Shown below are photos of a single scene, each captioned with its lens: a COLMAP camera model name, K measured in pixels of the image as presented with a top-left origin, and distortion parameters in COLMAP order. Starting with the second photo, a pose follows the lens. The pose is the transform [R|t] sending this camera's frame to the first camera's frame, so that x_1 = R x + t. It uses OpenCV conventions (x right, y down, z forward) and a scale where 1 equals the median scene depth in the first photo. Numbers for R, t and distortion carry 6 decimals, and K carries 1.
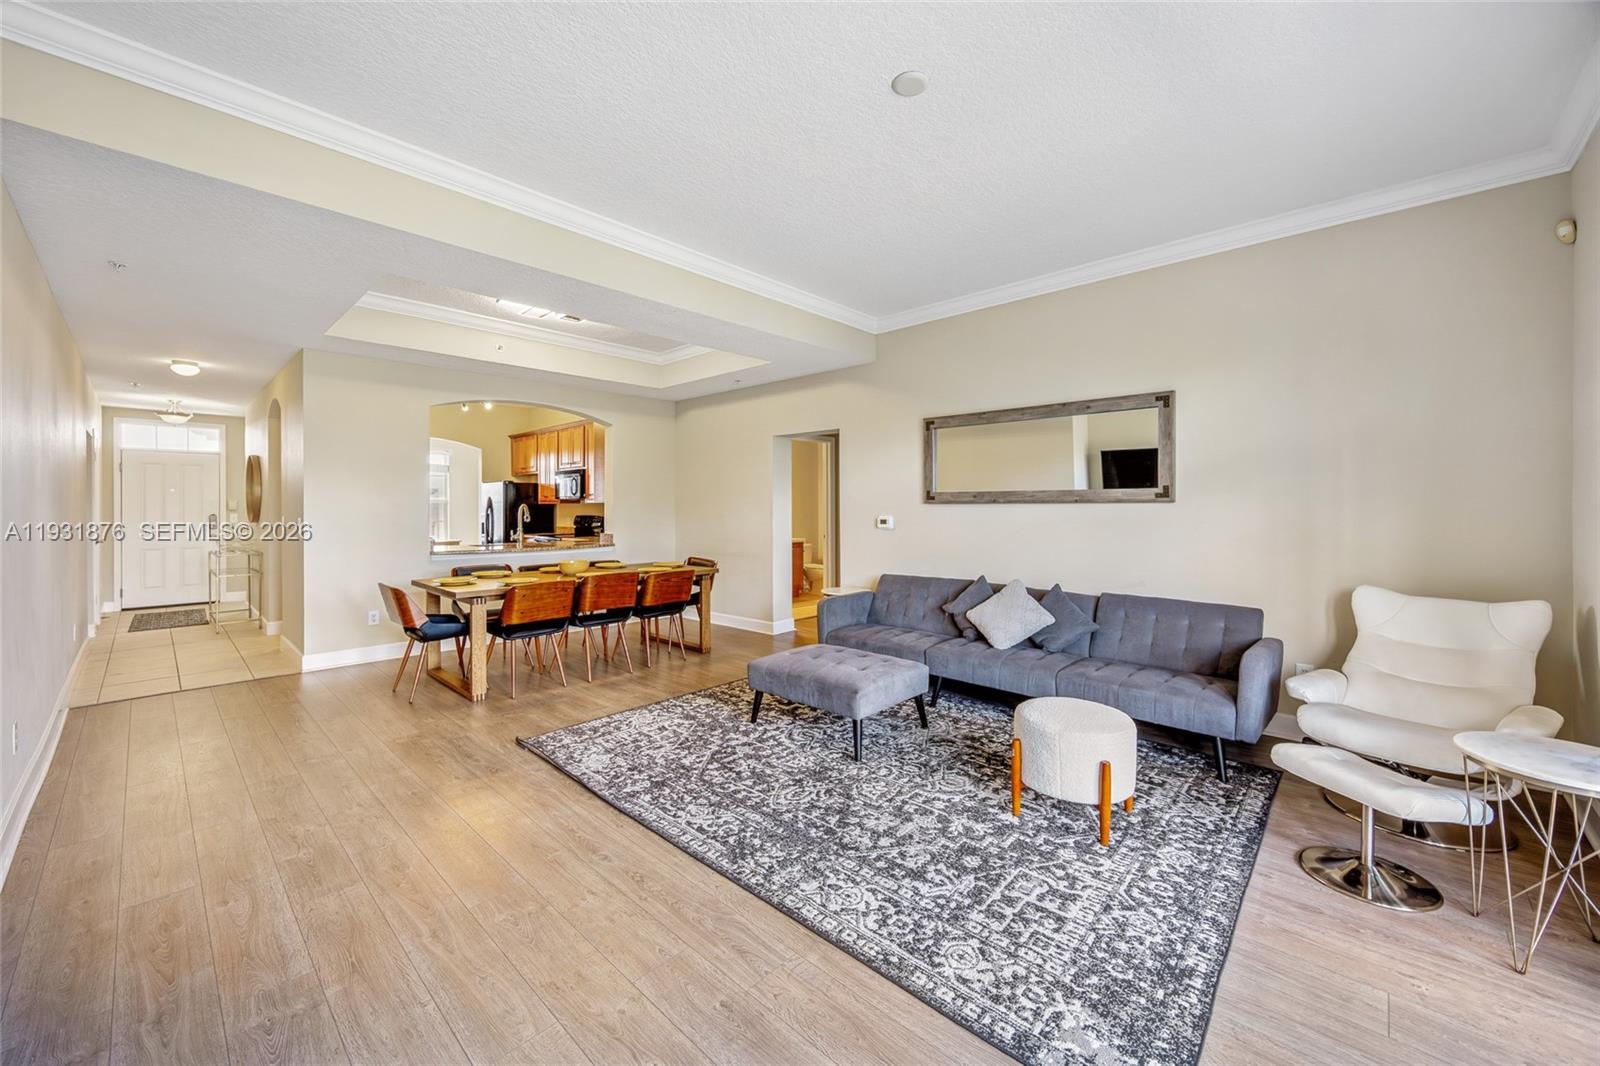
lens RADIAL K [[618.8, 0, 801.0], [0, 618.8, 511.1], [0, 0, 1]] dist [0.000591, -0.000899]
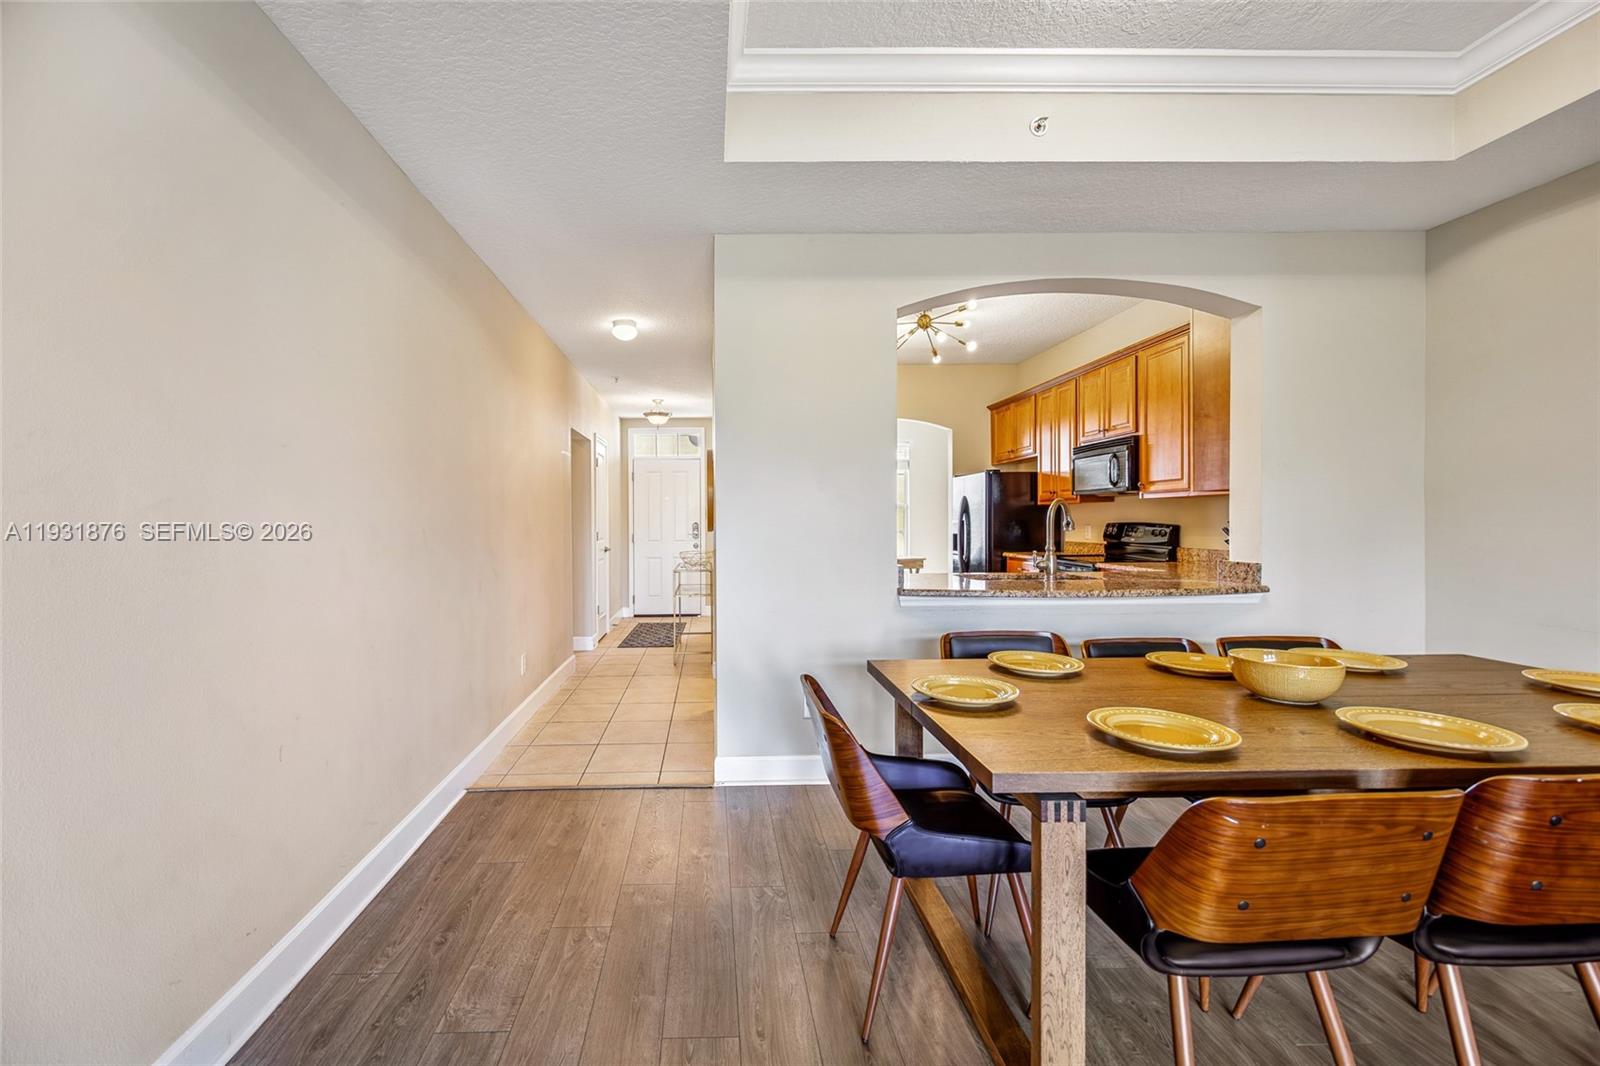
lens RADIAL K [[618.8, 0, 715.8], [0, 618.8, 529.3], [0, 0, 1]] dist [0.000591, -0.000899]
pose [[0.692814, 0.006357, -0.721088, -0.474247], [0.010275, 0.999773, 0.018687, -0.000345], [0.721043, -0.020356, 0.692591, 0.753970]]
